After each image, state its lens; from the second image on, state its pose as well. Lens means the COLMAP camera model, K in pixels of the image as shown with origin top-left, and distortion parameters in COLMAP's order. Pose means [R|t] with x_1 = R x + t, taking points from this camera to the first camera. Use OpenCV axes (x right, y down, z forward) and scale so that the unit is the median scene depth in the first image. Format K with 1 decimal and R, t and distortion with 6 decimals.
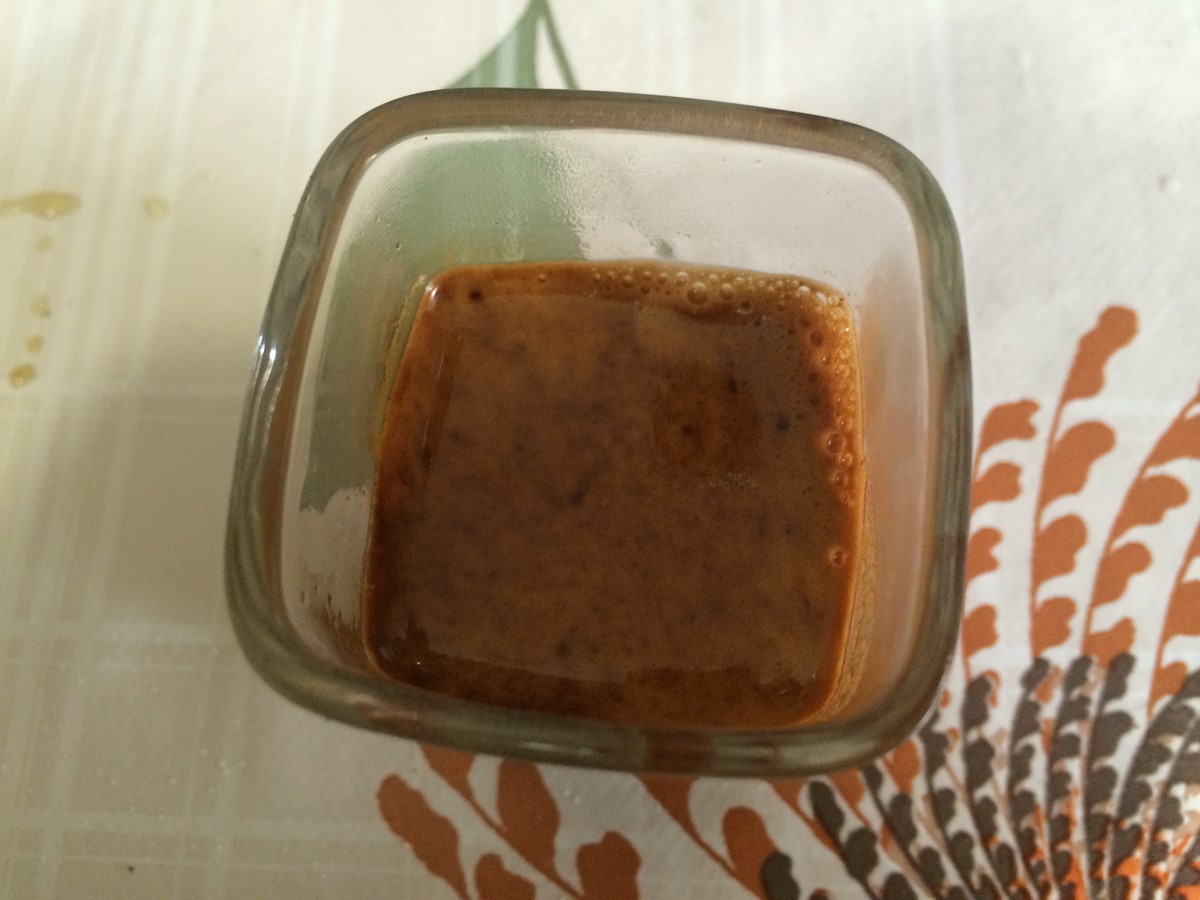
lens RADIAL K [[1011.9, 0, 600.0], [0, 1011.9, 450.0], [0, 0, 1]] dist [0.005945, -0.000881]
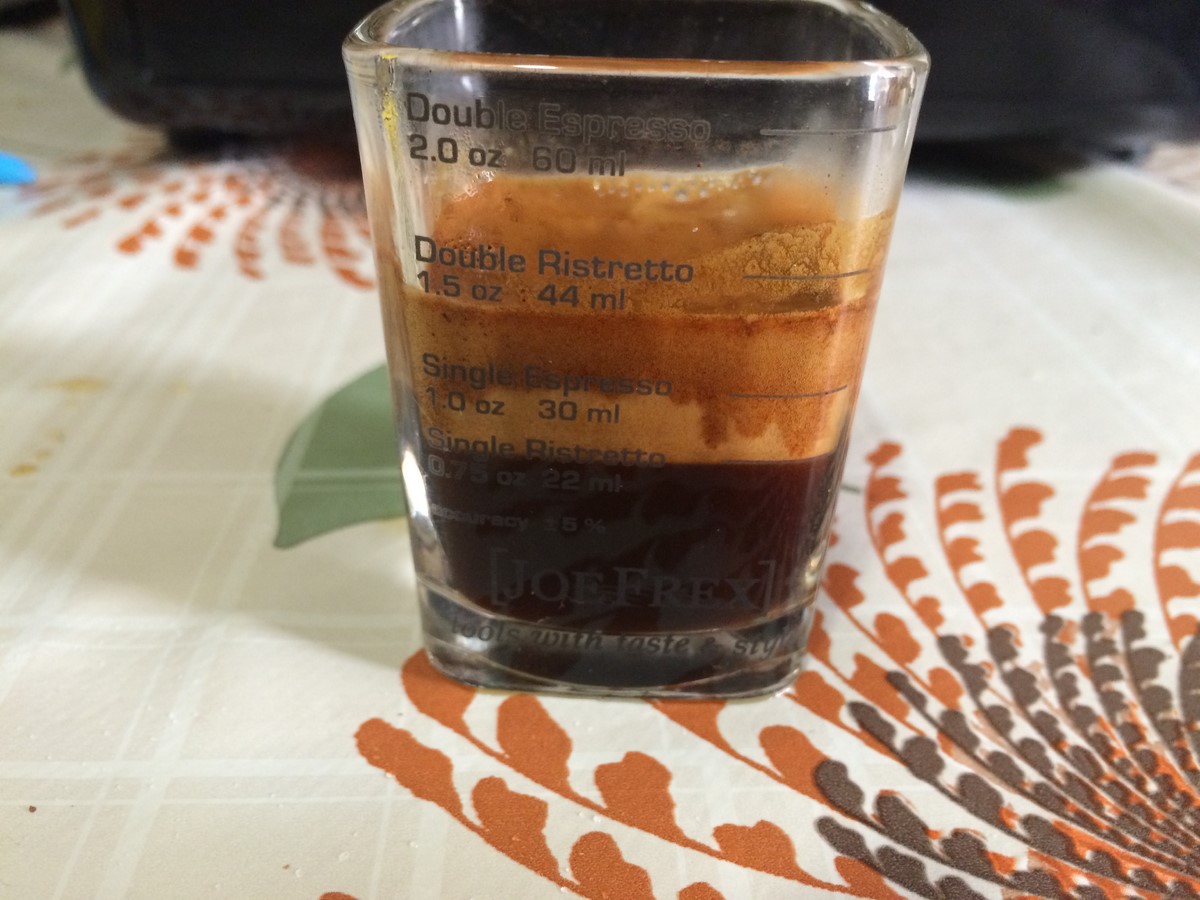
lens RADIAL K [[1011.9, 0, 600.0], [0, 1011.9, 450.0], [0, 0, 1]] dist [0.005945, -0.000881]
pose [[0.996101, 0.000057, 0.088217, -0.091257], [0.056056, 0.771745, -0.633456, 0.714276], [-0.068118, 0.635932, 0.768733, 0.183495]]
